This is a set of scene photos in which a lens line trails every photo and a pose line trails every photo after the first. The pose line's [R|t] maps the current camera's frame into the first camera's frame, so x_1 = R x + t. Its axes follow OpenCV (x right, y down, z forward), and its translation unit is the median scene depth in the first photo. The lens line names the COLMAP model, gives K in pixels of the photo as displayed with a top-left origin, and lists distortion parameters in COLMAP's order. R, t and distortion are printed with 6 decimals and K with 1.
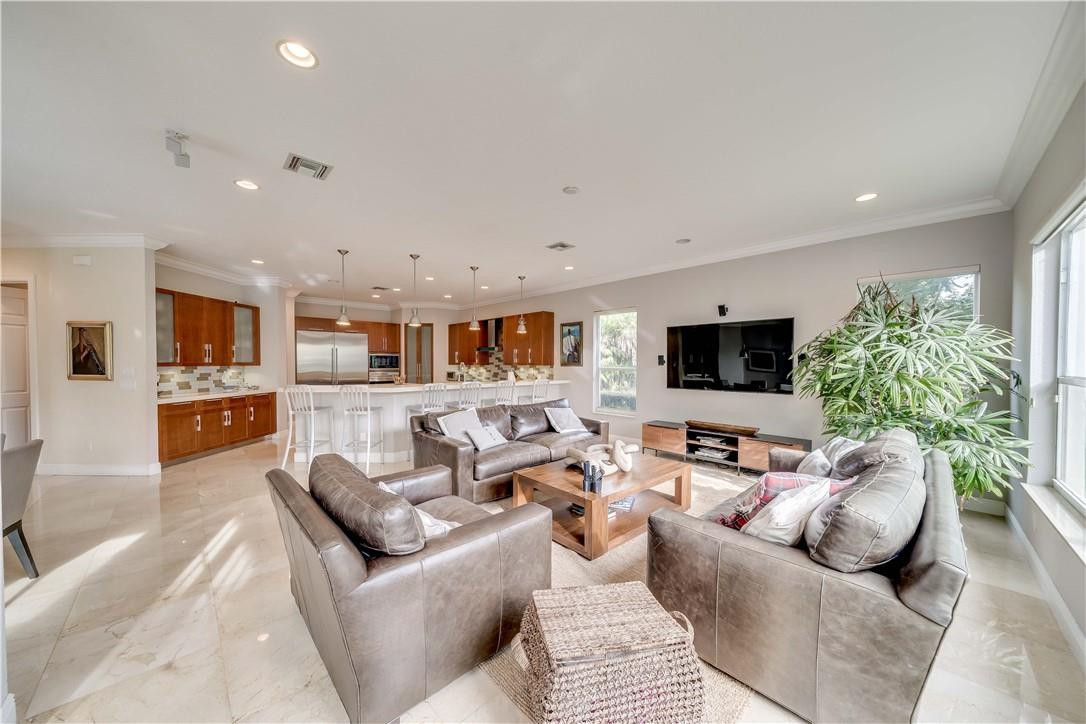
lens RADIAL K [[375.6, 0, 540.2], [0, 375.6, 369.0], [0, 0, 1]] dist [-0.003511, -0.000107]
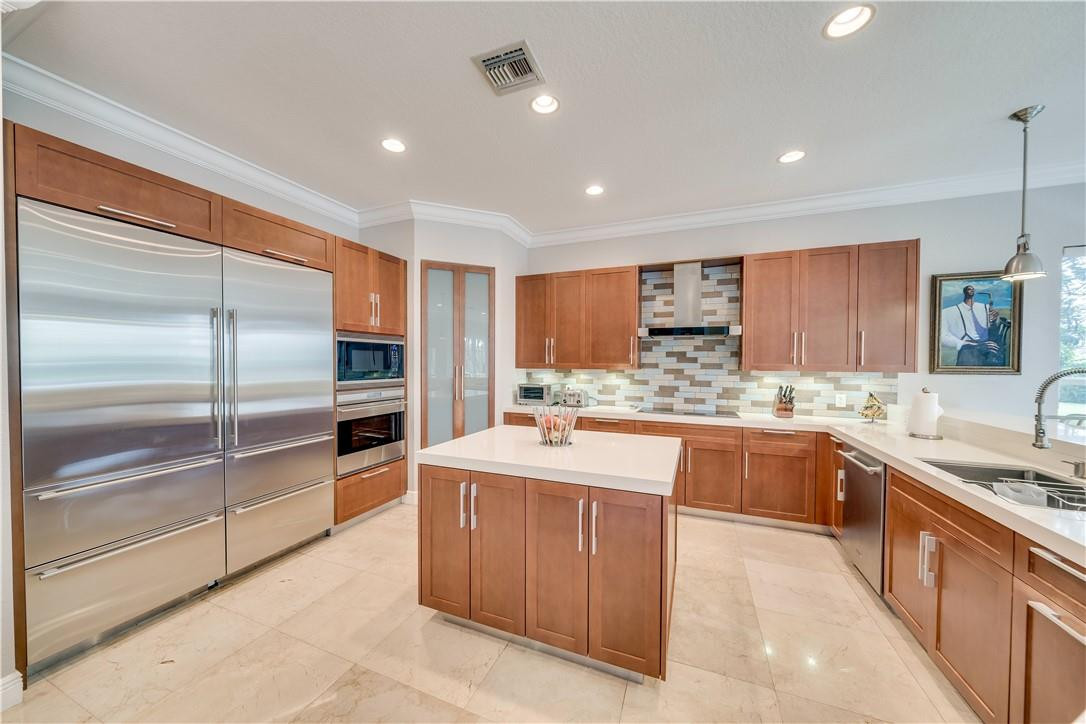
lens RADIAL K [[375.6, 0, 540.2], [0, 375.6, 369.0], [0, 0, 1]] dist [-0.003511, -0.000107]
pose [[0.912917, -0.007911, 0.408069, -0.550005], [0.003692, 0.999931, 0.011125, -0.020422], [-0.408129, -0.008649, 0.912883, 0.819591]]
